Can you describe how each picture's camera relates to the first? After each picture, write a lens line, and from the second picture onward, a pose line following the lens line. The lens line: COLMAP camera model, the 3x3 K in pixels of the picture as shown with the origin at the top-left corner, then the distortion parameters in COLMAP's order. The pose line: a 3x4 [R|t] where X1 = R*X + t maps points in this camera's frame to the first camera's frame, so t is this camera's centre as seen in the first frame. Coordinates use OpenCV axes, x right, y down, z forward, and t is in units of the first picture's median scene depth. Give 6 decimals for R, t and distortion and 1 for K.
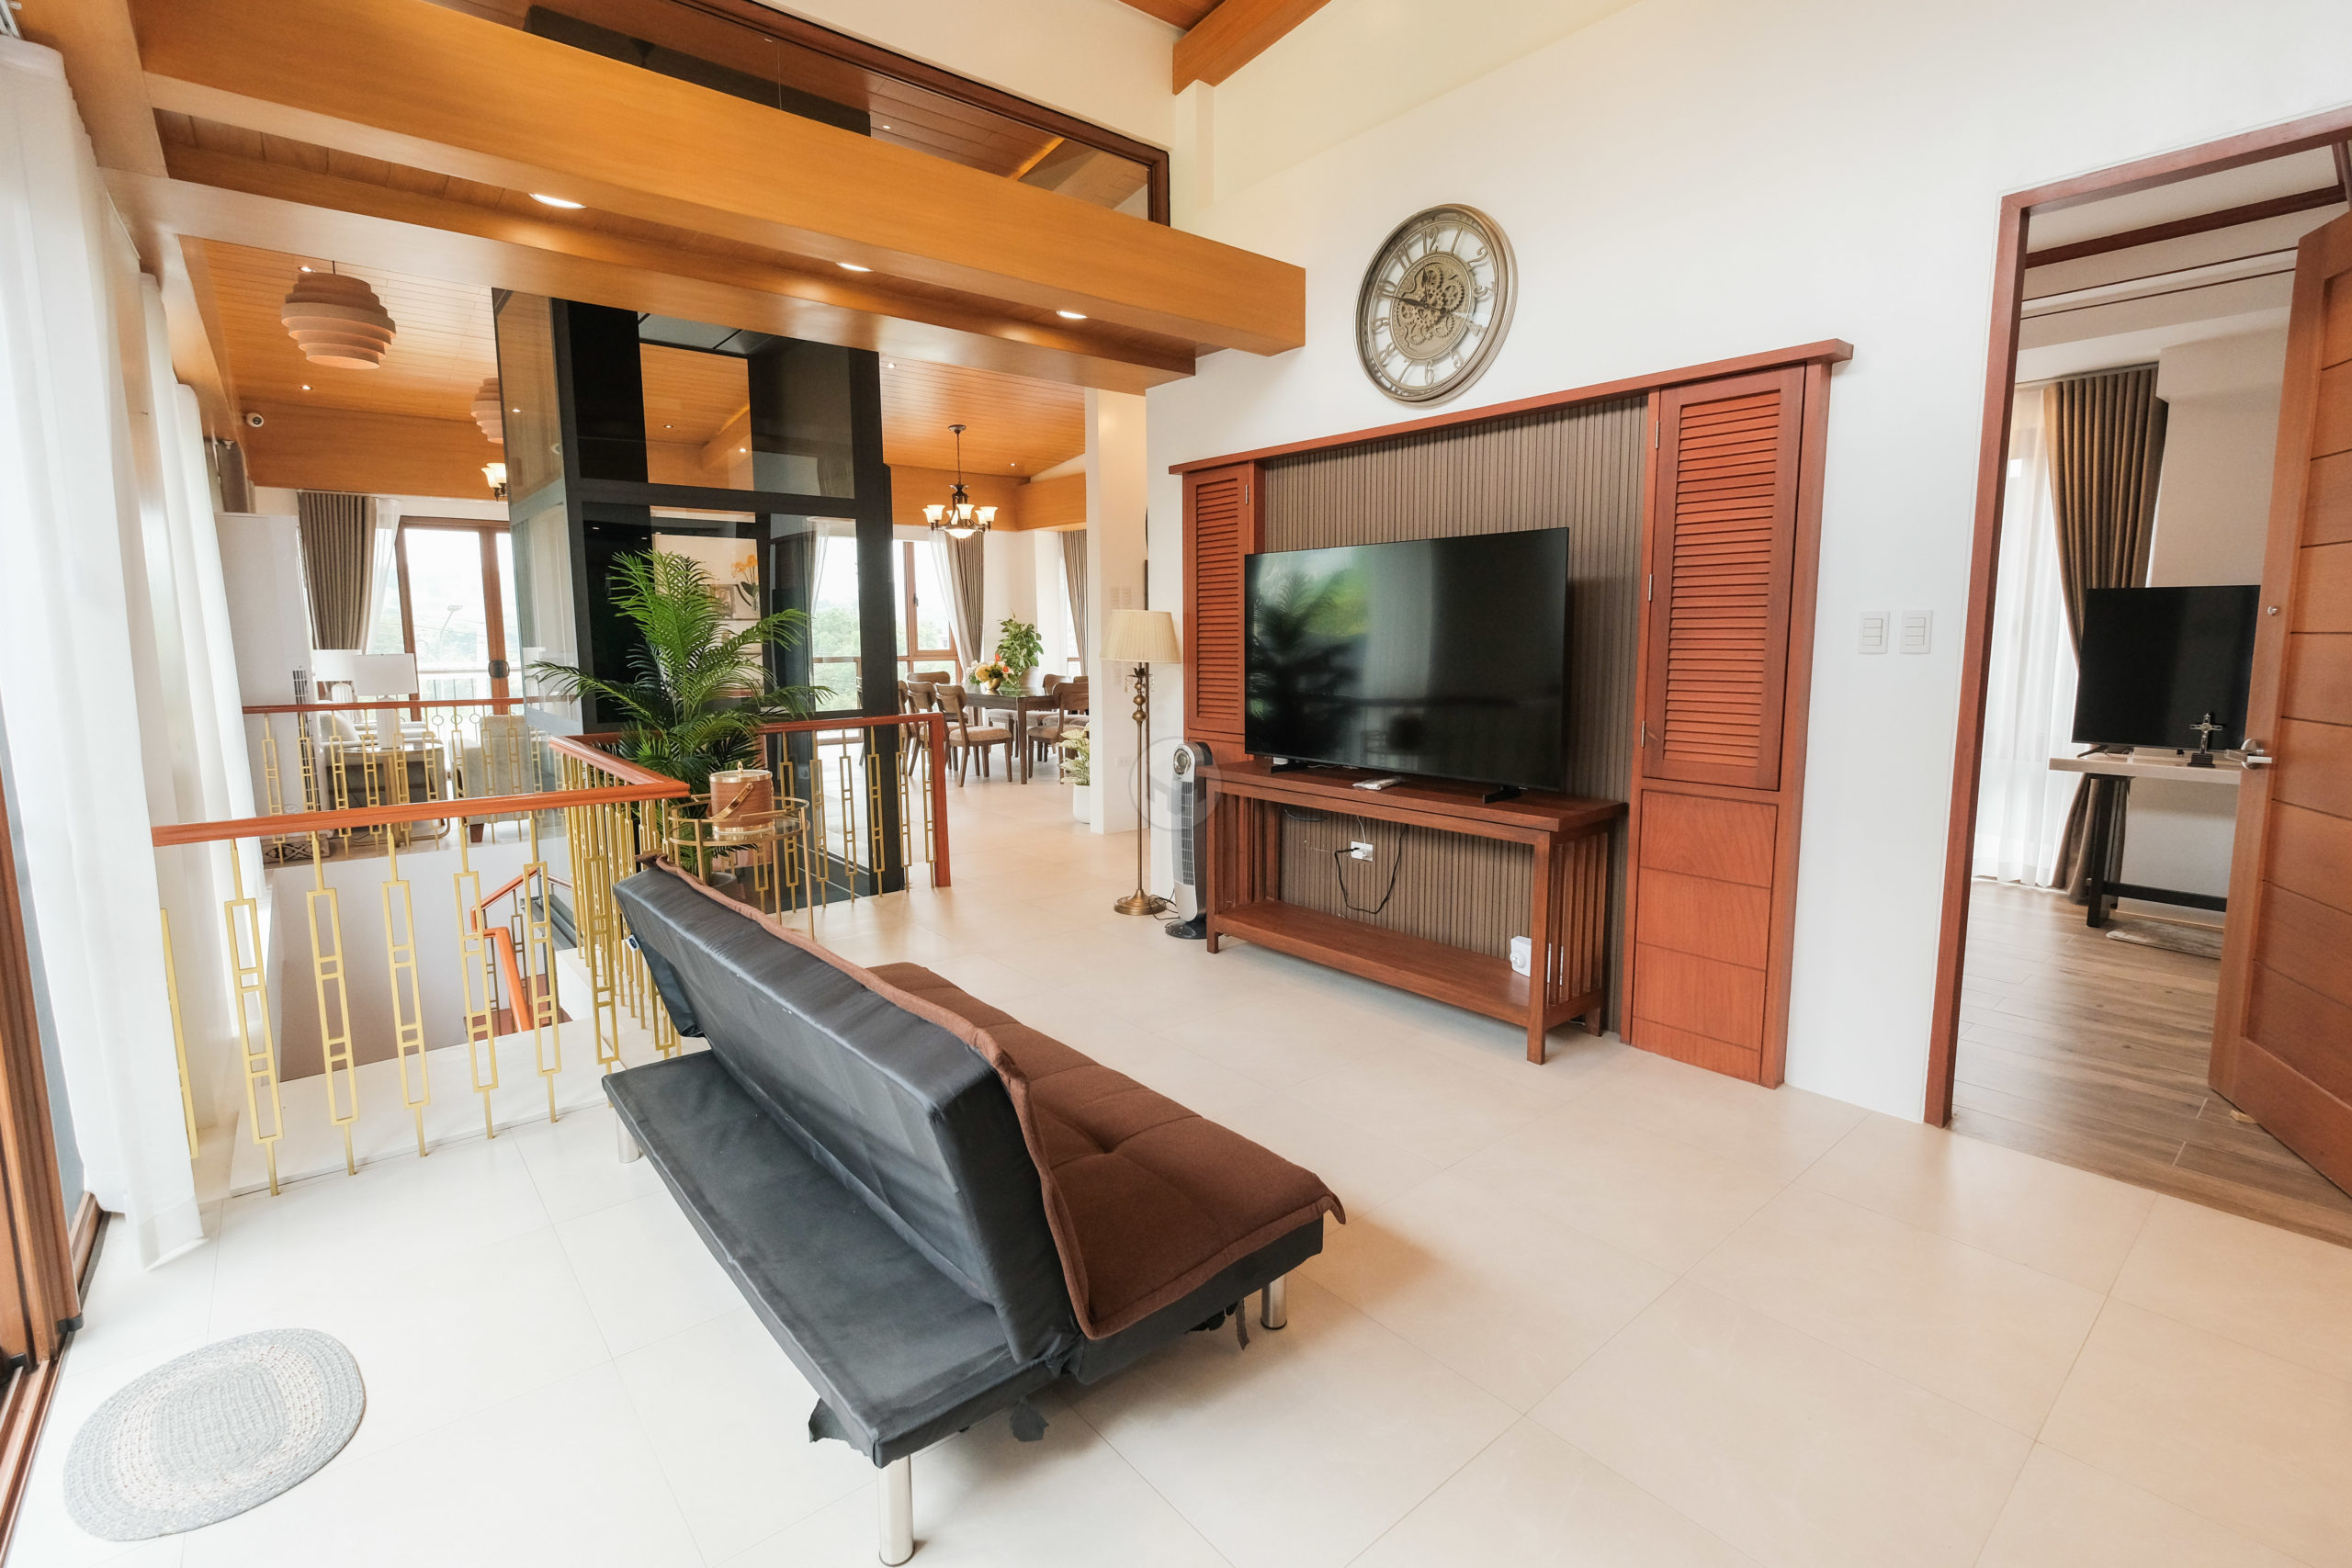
lens RADIAL K [[1063.5, 0, 1162.0], [0, 1063.5, 765.4], [0, 0, 1]] dist [0.005101, 0.000446]
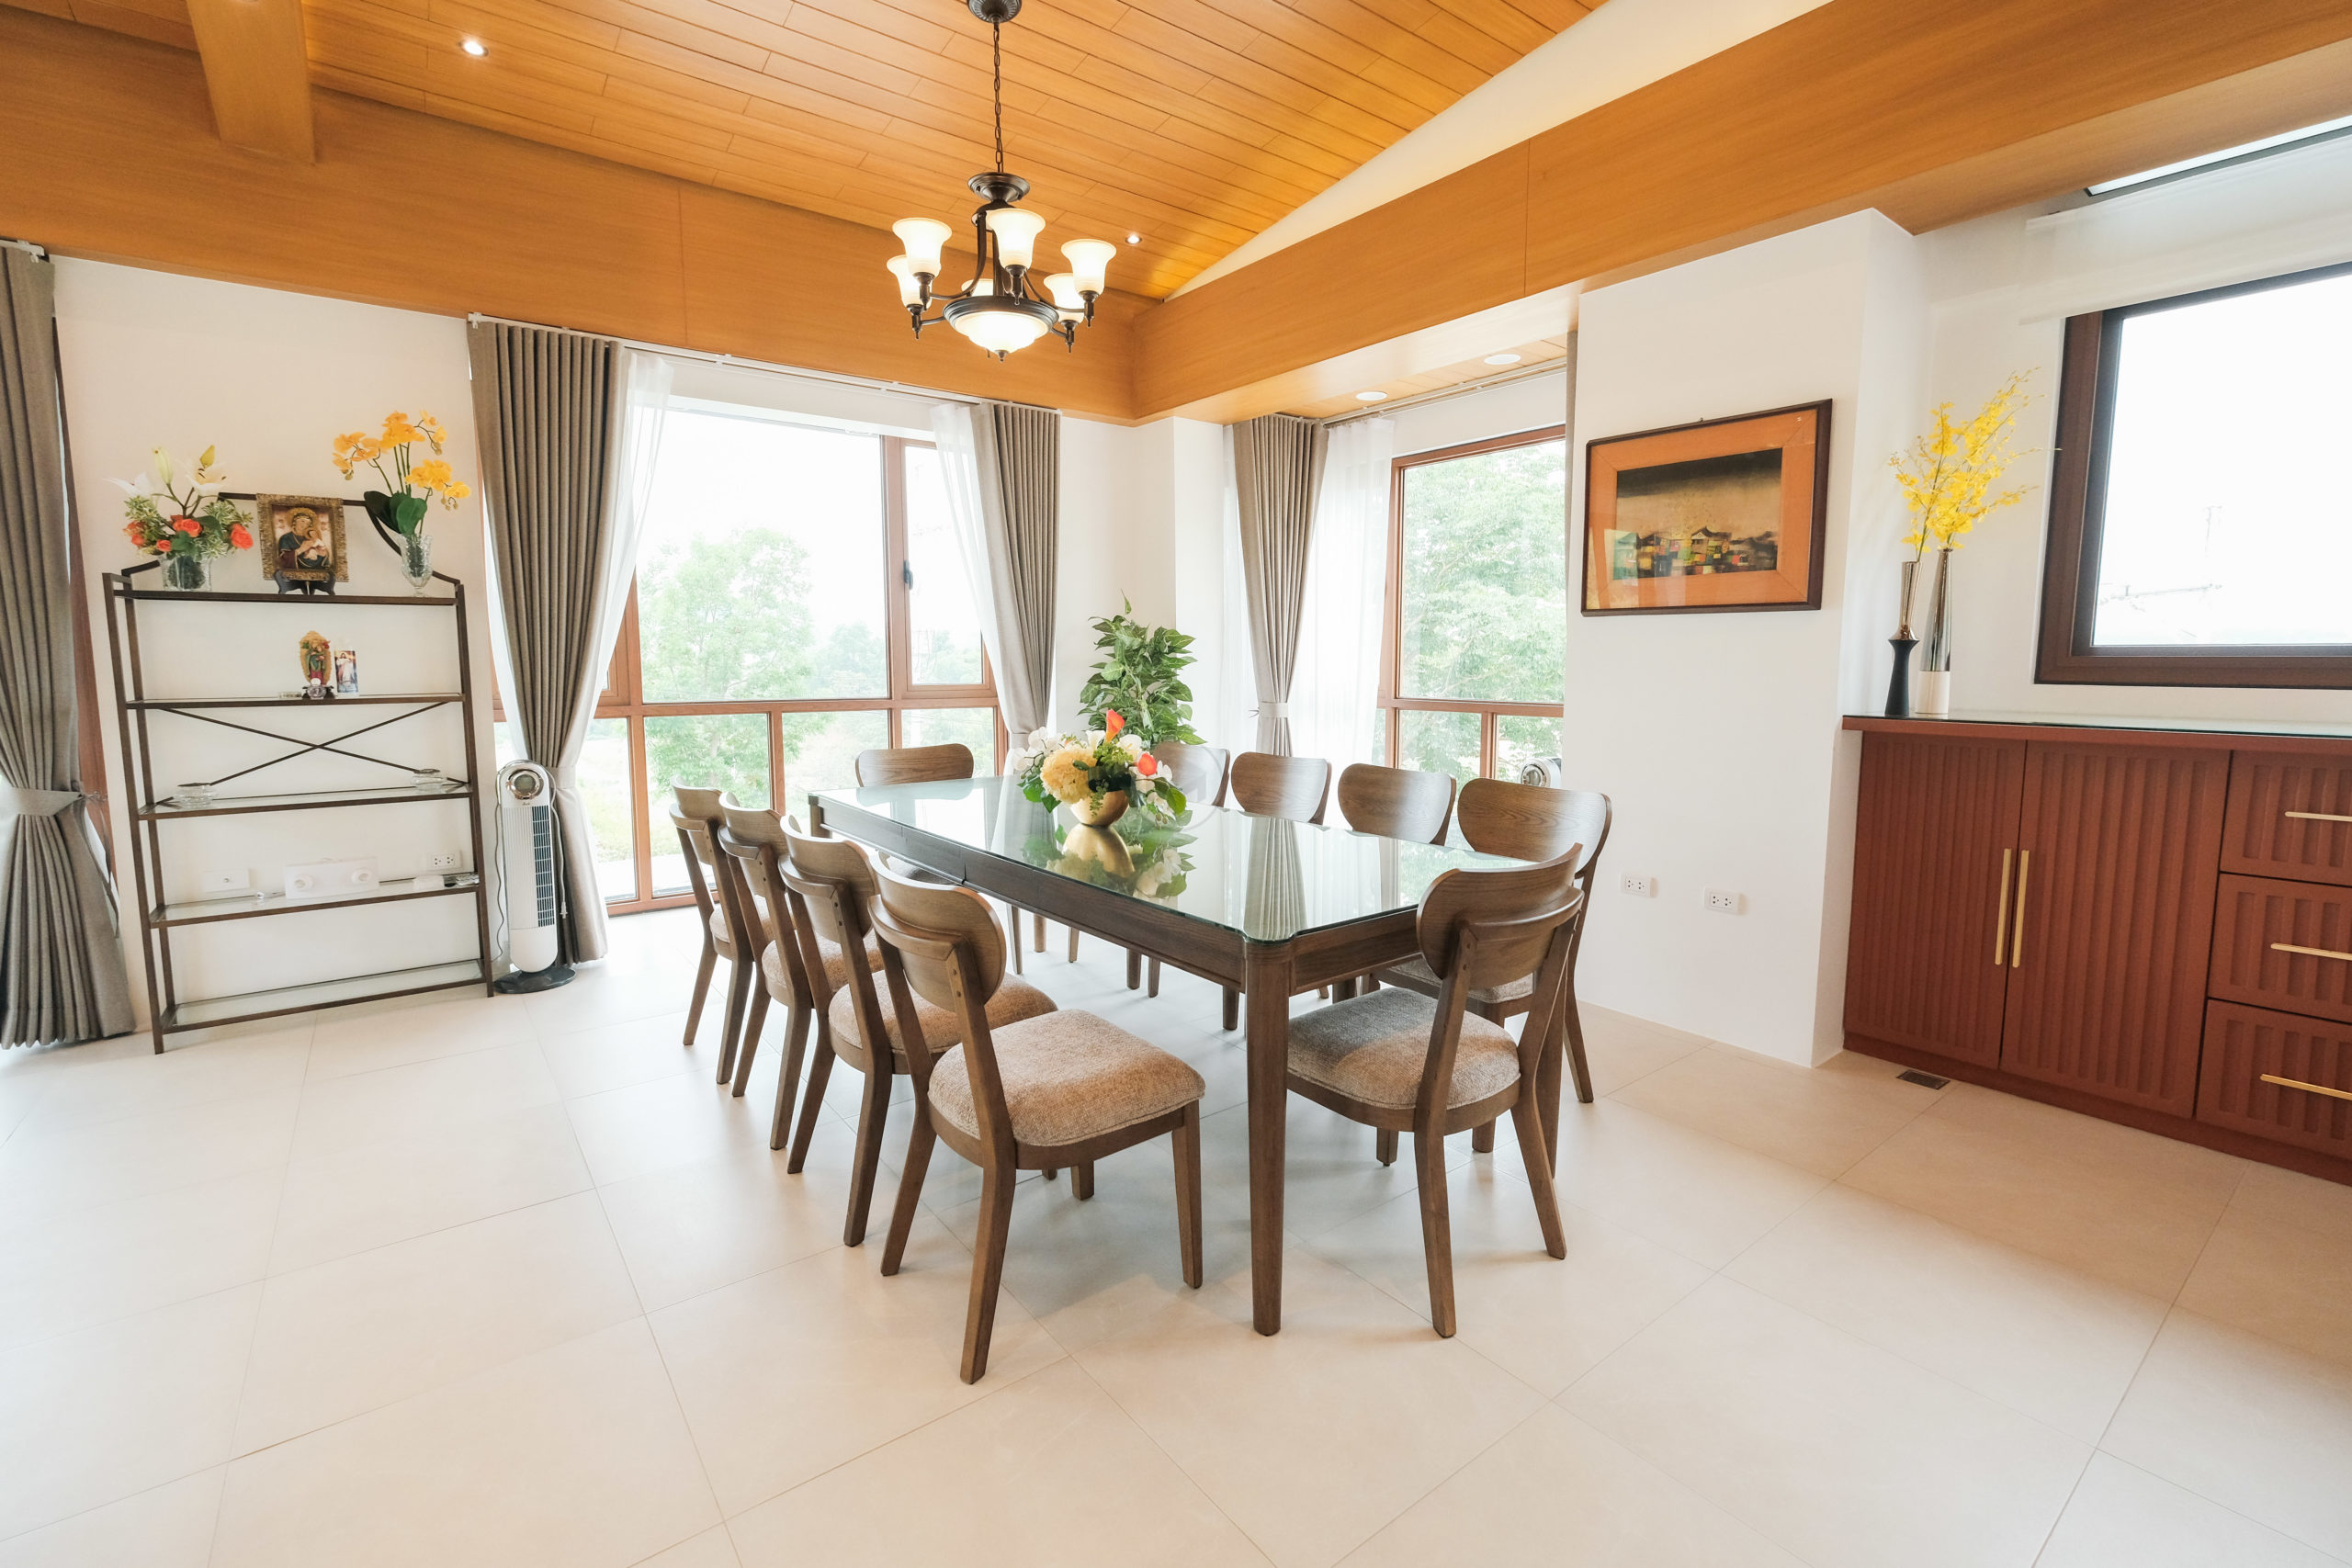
lens RADIAL K [[1063.5, 0, 1176.3], [0, 1063.5, 771.7], [0, 0, 1]] dist [0.005101, 0.000446]
pose [[0.999324, 0.010291, -0.035305, -0.103956], [-0.010849, 0.999819, -0.015651, -0.068294], [0.035138, 0.016023, 0.999254, 0.574586]]
